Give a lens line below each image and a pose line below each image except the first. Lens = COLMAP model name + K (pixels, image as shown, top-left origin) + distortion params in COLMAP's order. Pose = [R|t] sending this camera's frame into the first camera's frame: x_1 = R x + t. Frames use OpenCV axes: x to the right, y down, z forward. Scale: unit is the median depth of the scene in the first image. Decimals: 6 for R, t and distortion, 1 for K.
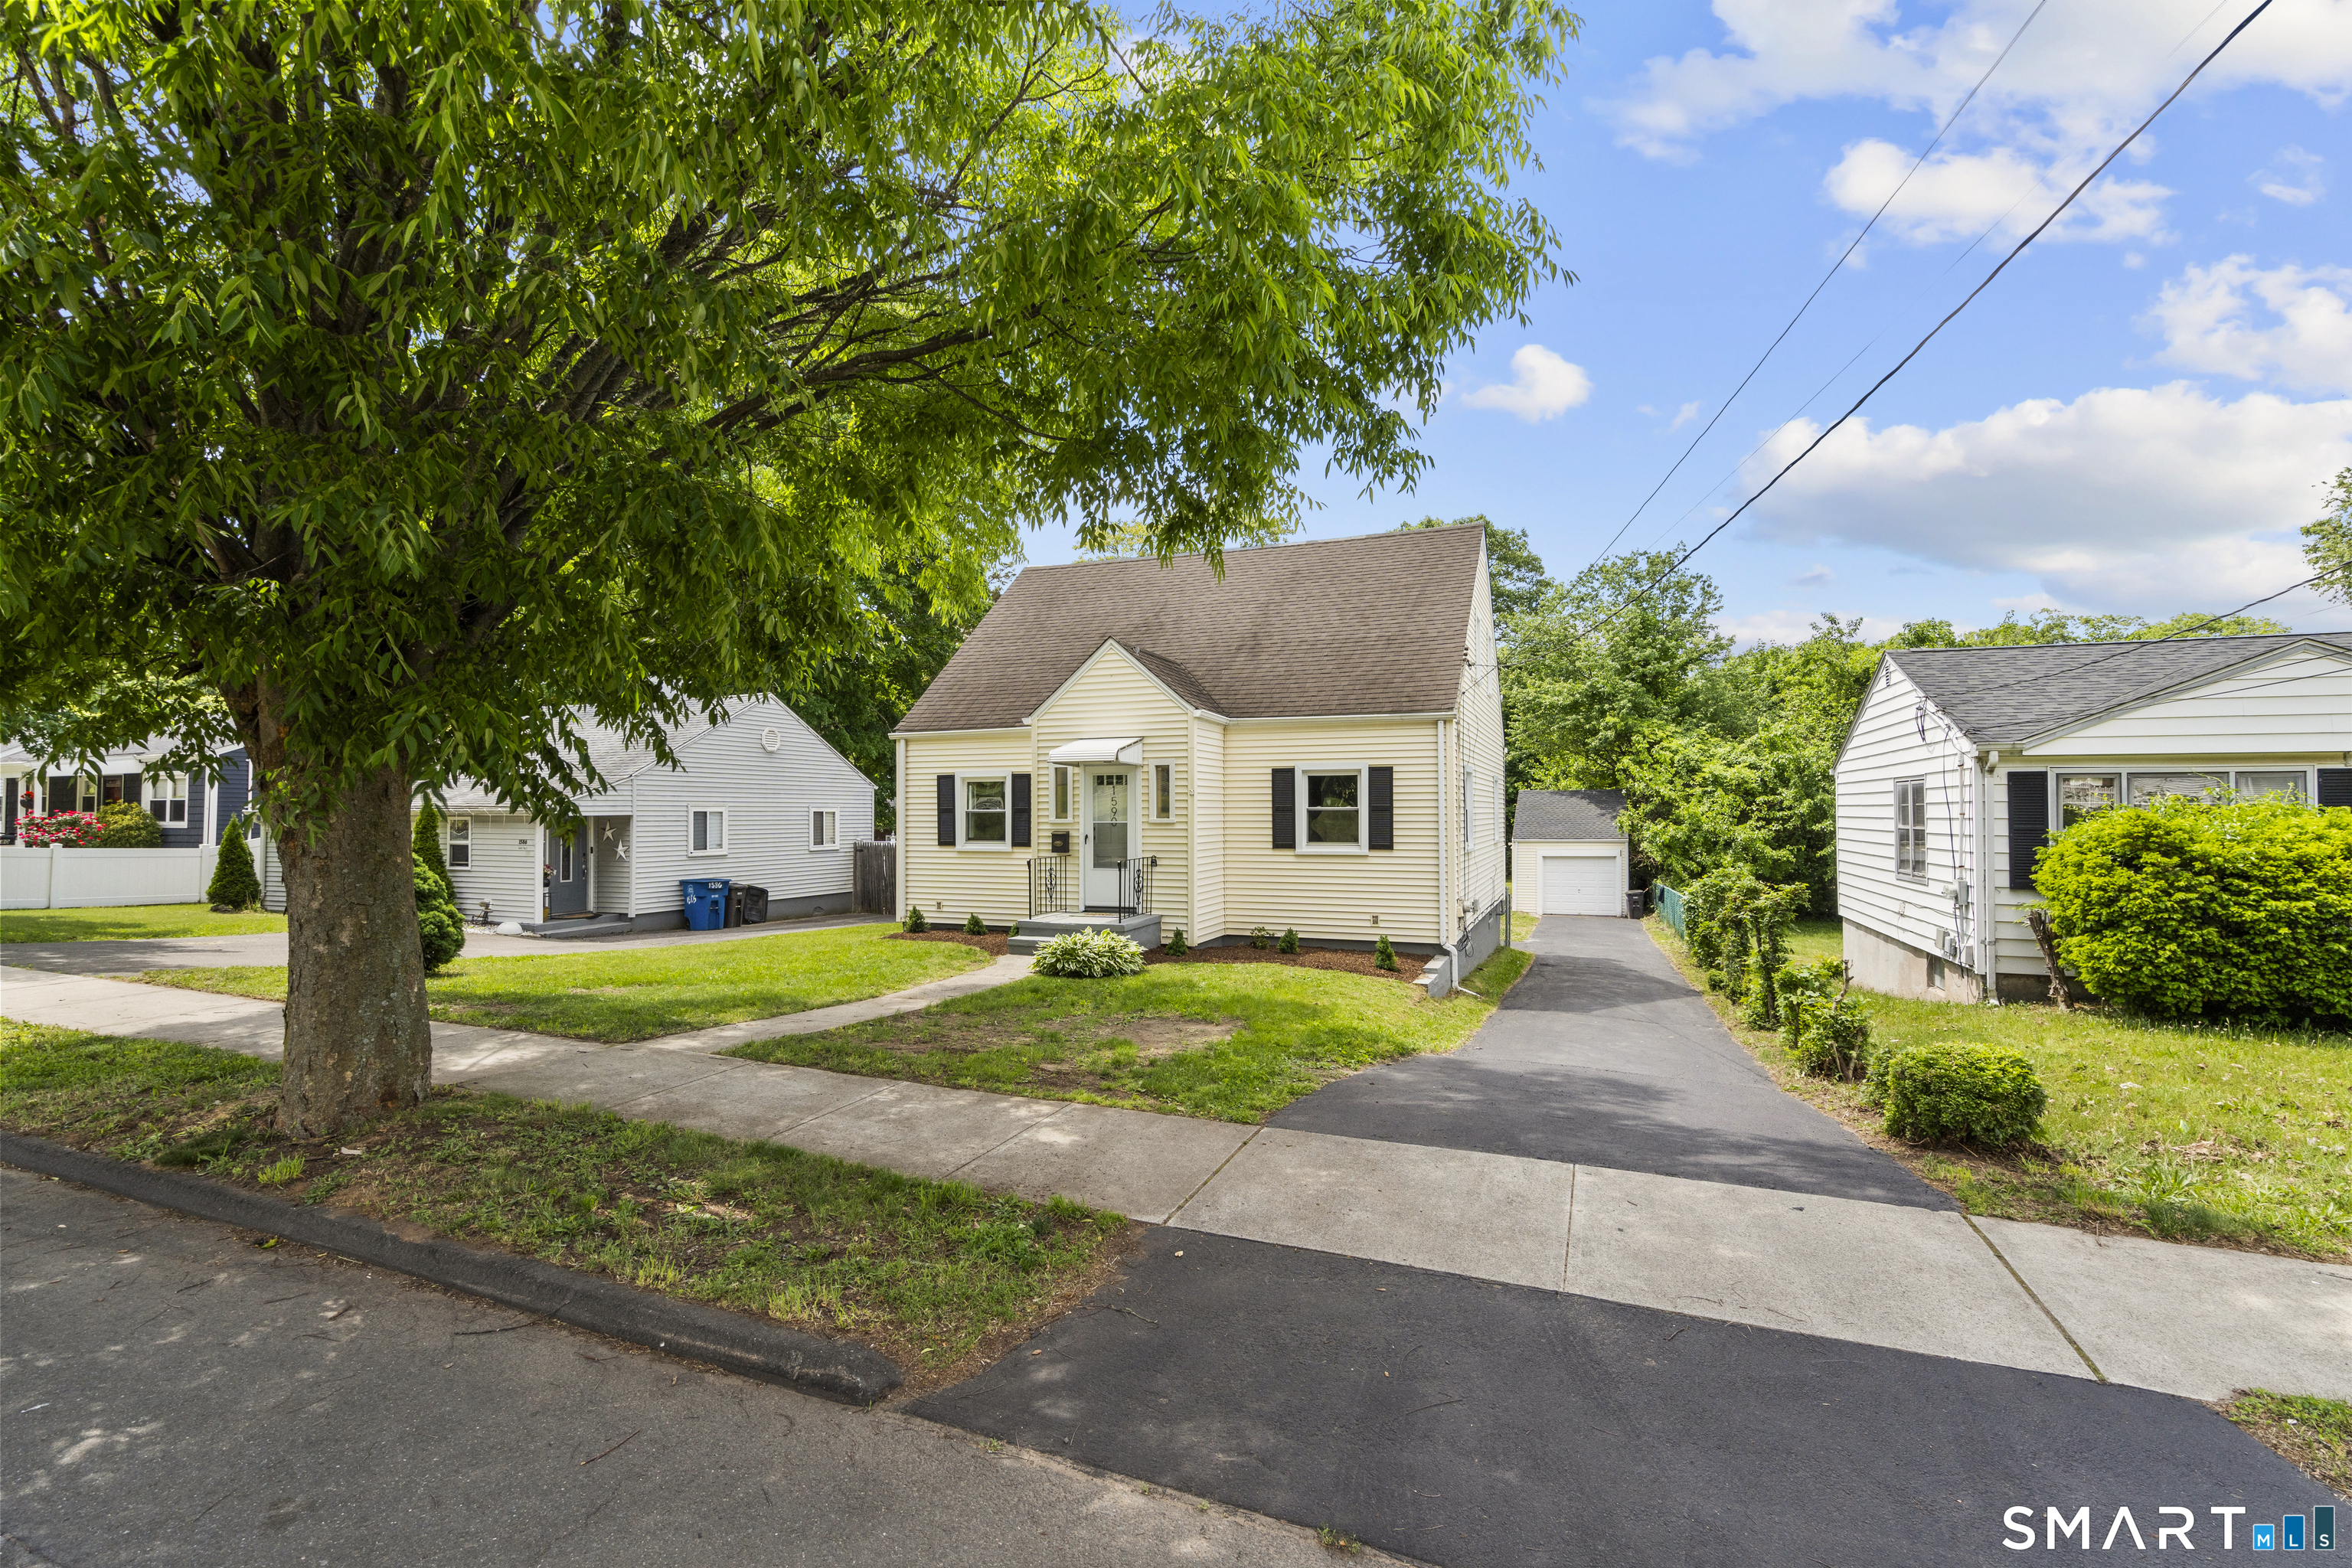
lens RADIAL K [[1052.4, 0, 1174.3], [0, 1052.4, 791.9], [0, 0, 1]] dist [-0.012687, 0.007702]
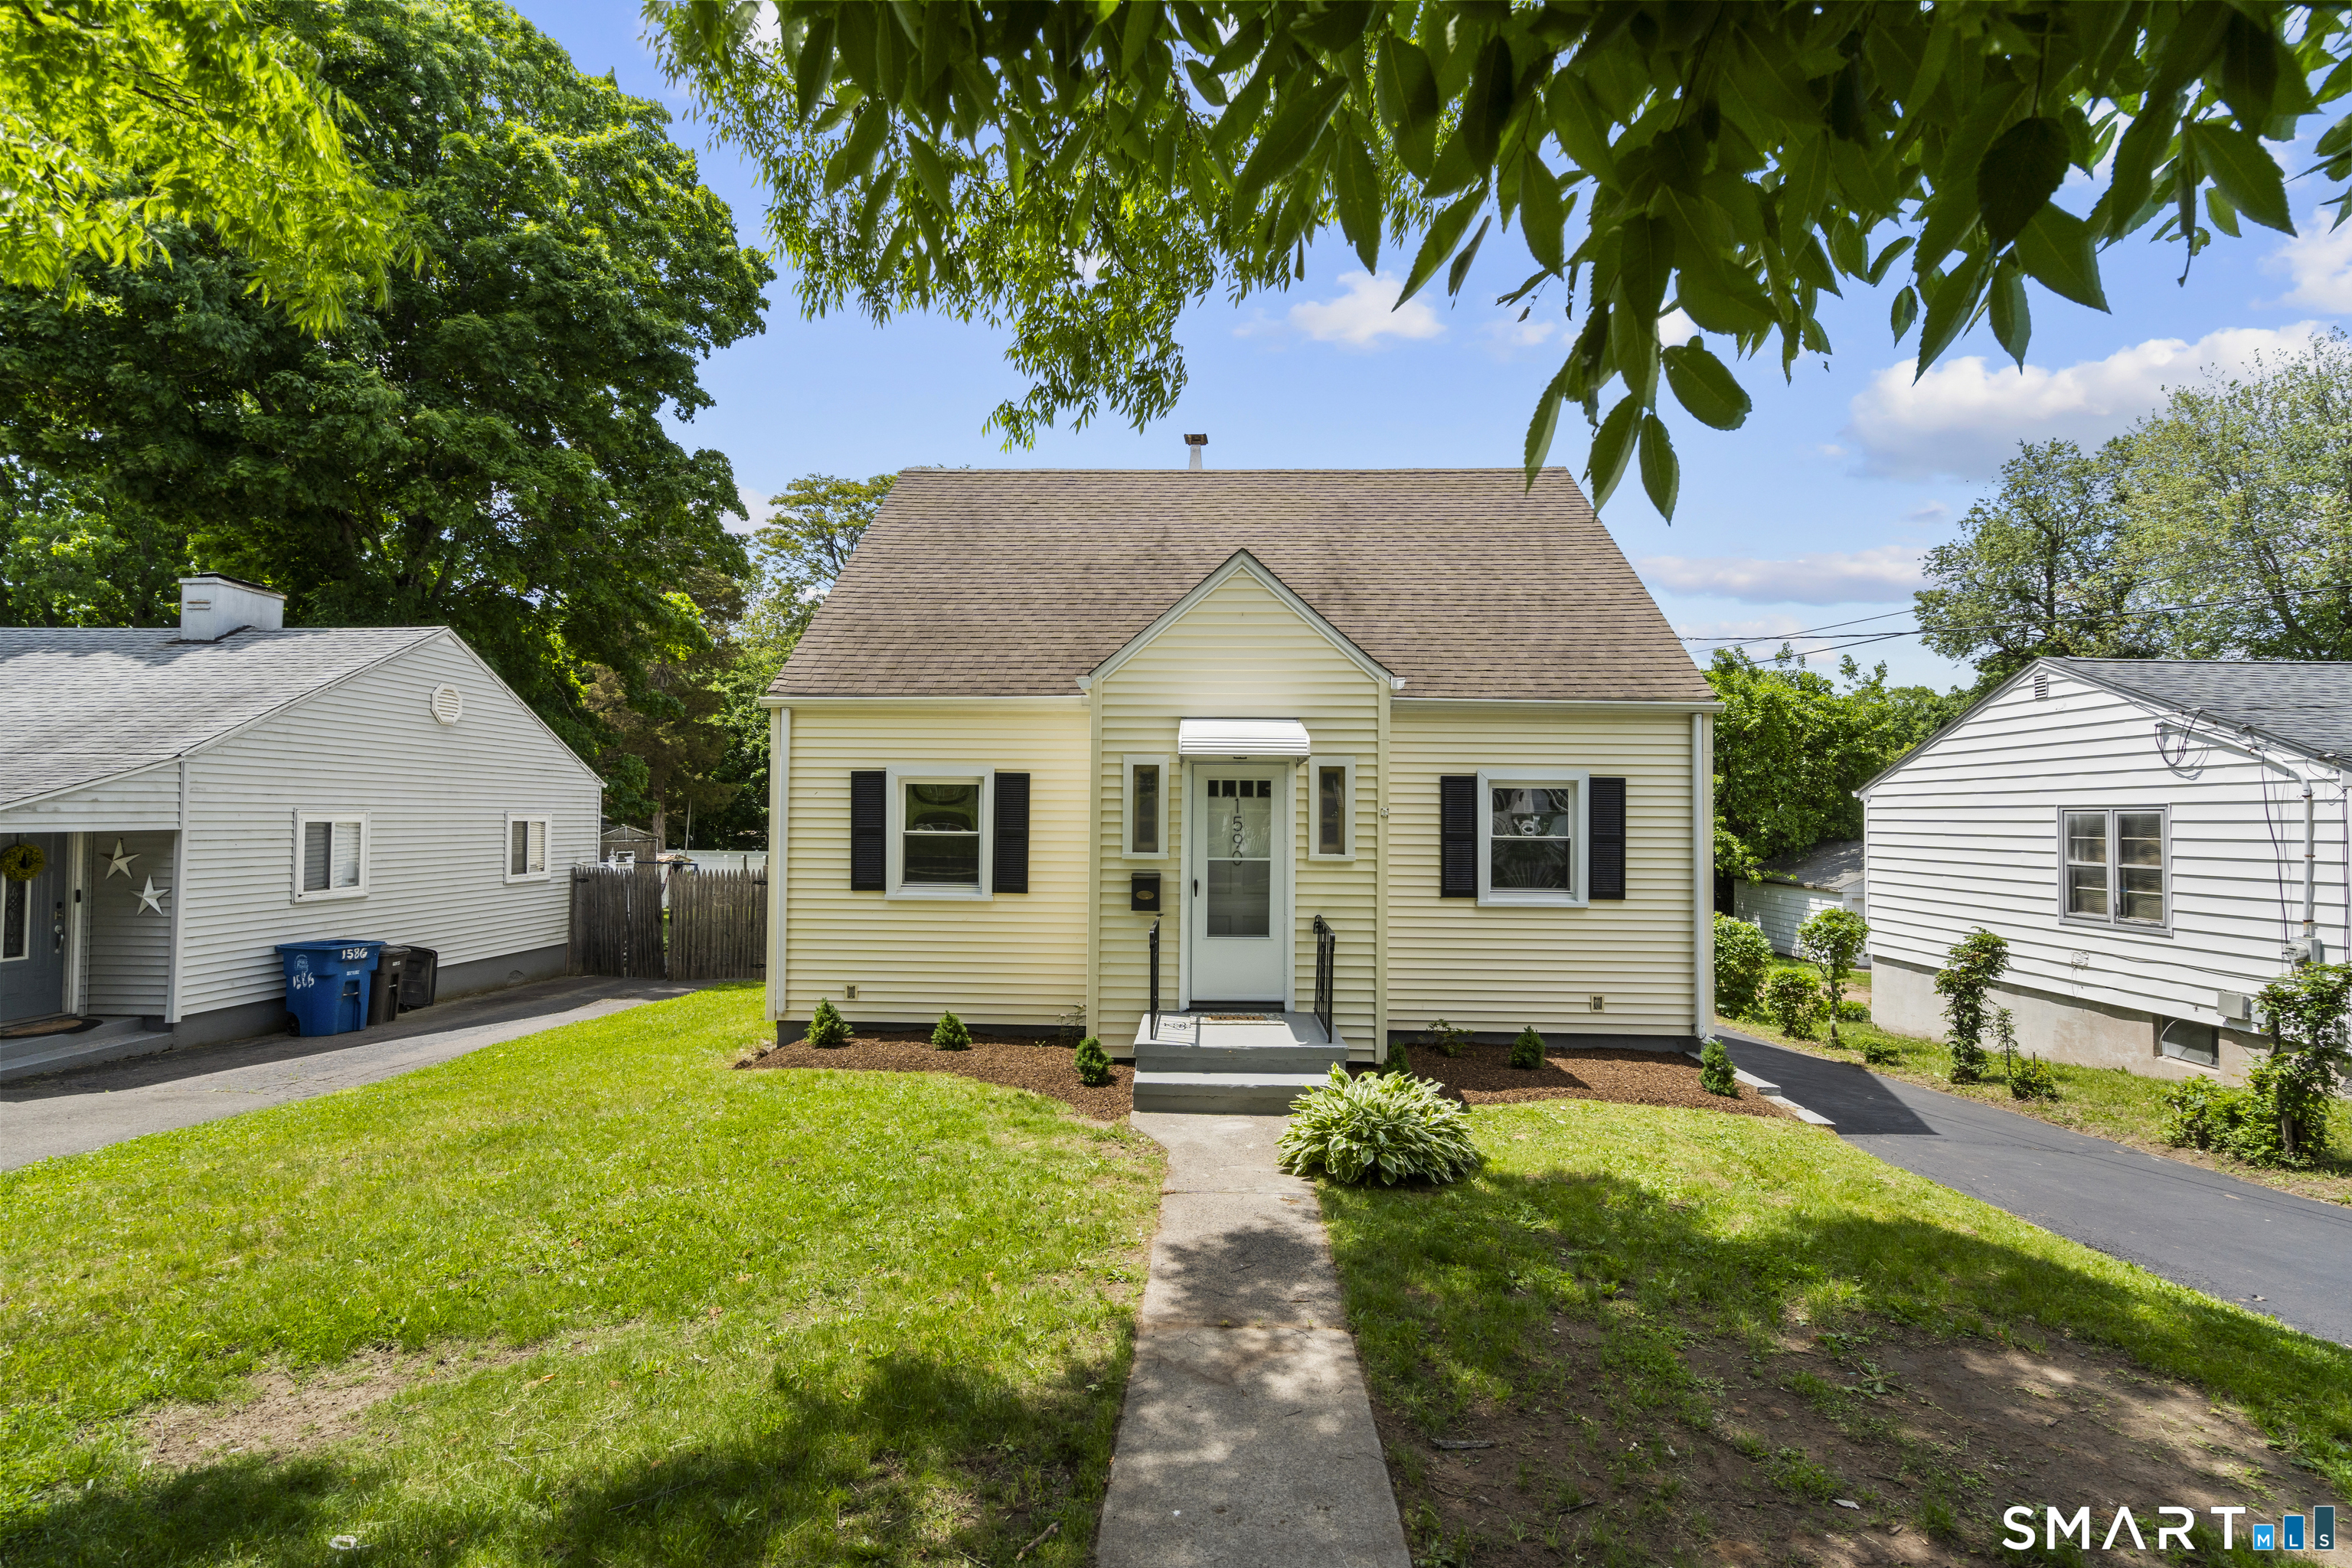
lens RADIAL K [[1052.4, 0, 1174.3], [0, 1052.4, 791.9], [0, 0, 1]] dist [-0.012687, 0.007702]
pose [[0.943329, 0.020751, 0.331209, -0.284225], [-0.019516, 0.999785, -0.007055, -0.004553], [-0.331284, 0.000191, 0.943531, 0.433833]]
